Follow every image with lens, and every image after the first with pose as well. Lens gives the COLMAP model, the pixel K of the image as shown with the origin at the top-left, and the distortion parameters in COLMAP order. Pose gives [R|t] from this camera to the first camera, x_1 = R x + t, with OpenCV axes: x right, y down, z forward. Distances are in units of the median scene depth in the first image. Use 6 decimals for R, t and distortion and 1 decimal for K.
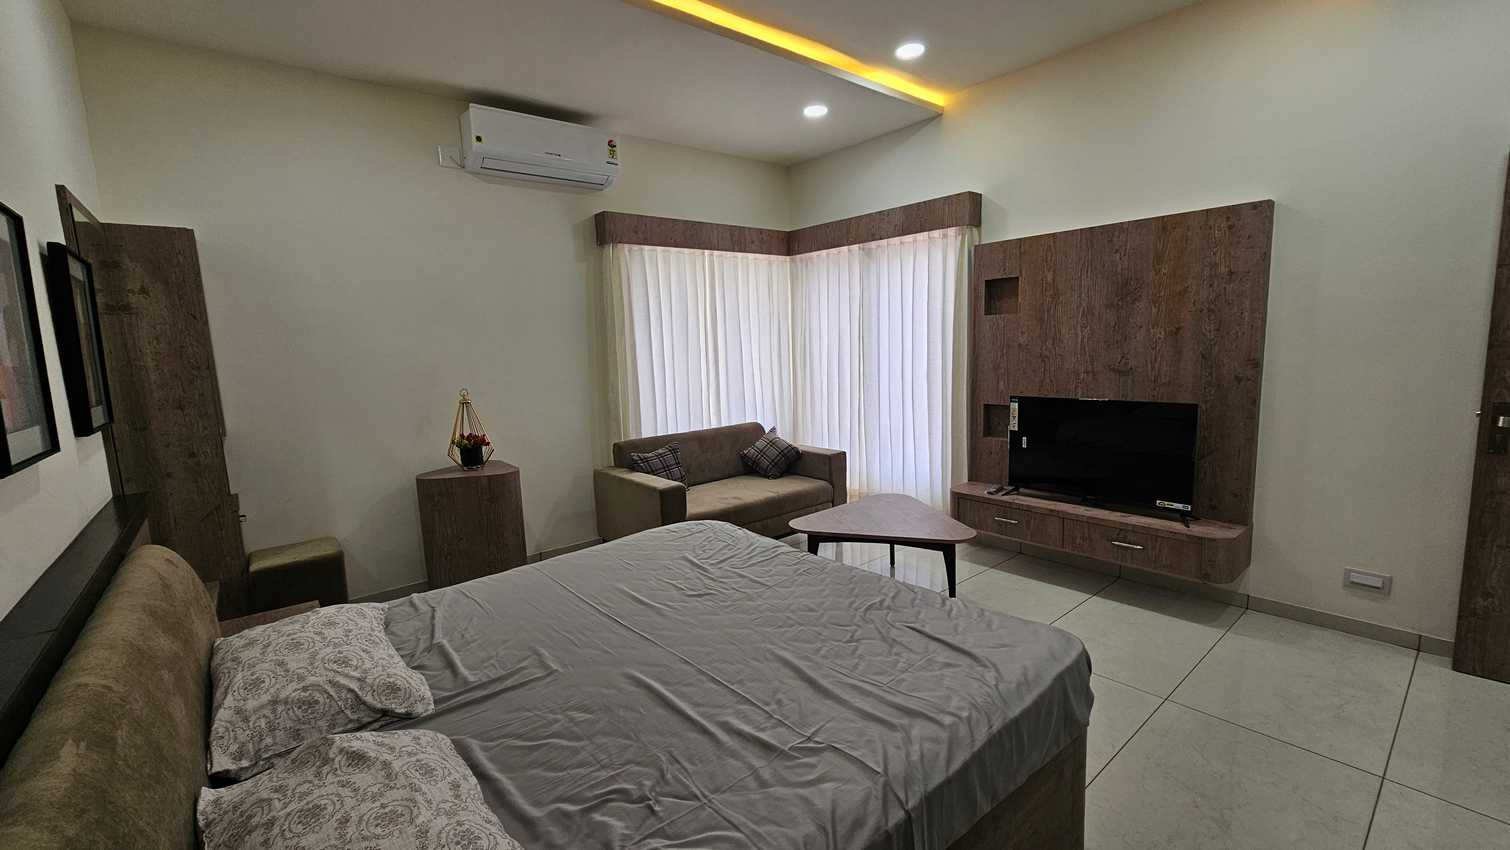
lens RADIAL K [[619.2, 0, 746.7], [0, 619.2, 419.2], [0, 0, 1]] dist [-0.003169, 0.000587]
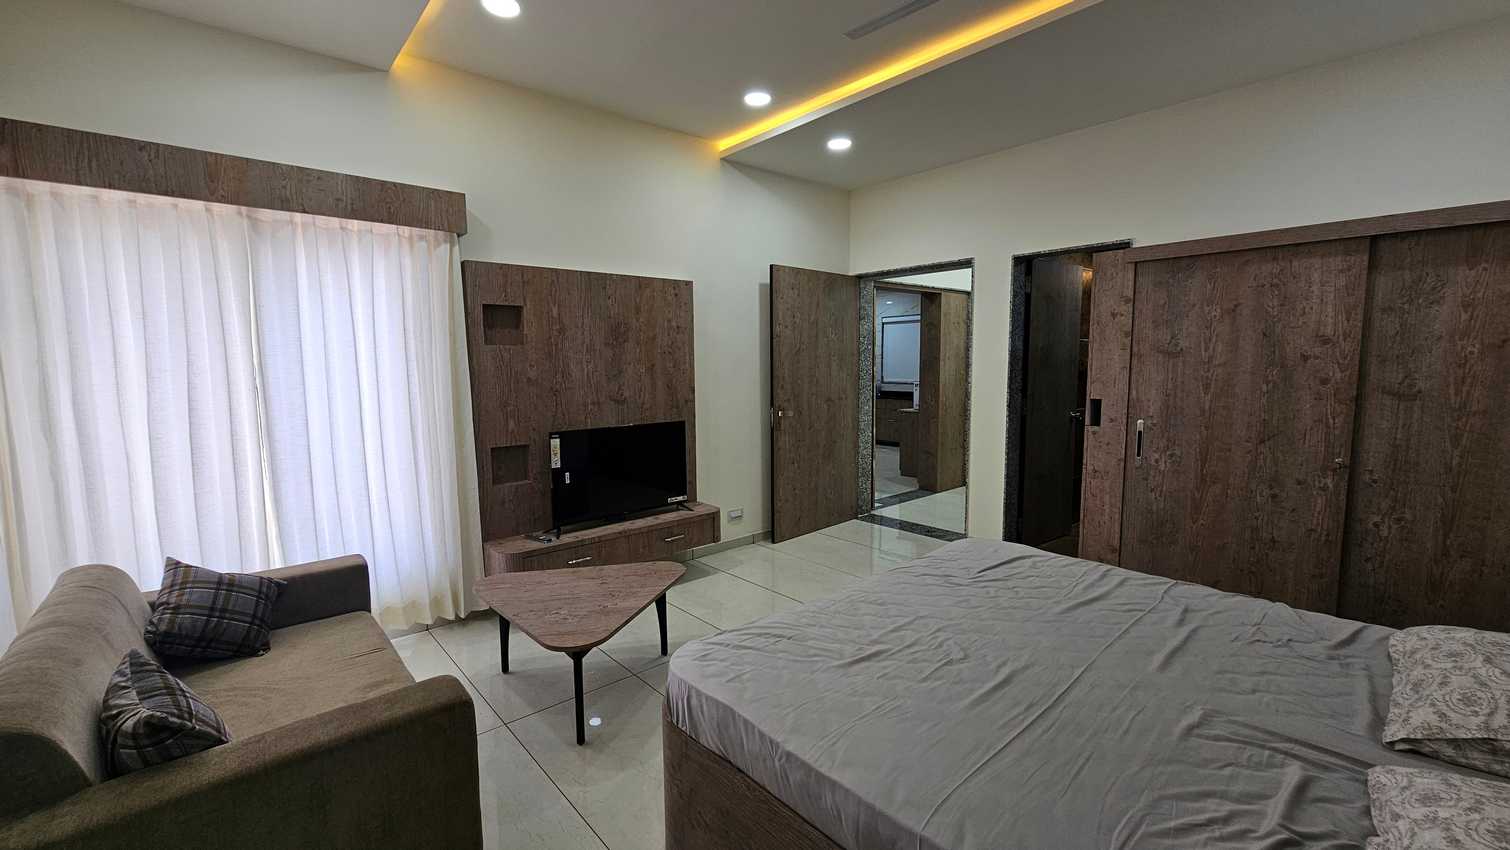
lens RADIAL K [[619.2, 0, 748.1], [0, 619.2, 423.6], [0, 0, 1]] dist [-0.003169, 0.000587]
pose [[-0.024525, -0.065775, 0.997533, -0.553956], [0.134584, 0.988532, 0.068490, -0.079894], [-0.990599, 0.135932, -0.015391, 0.762856]]
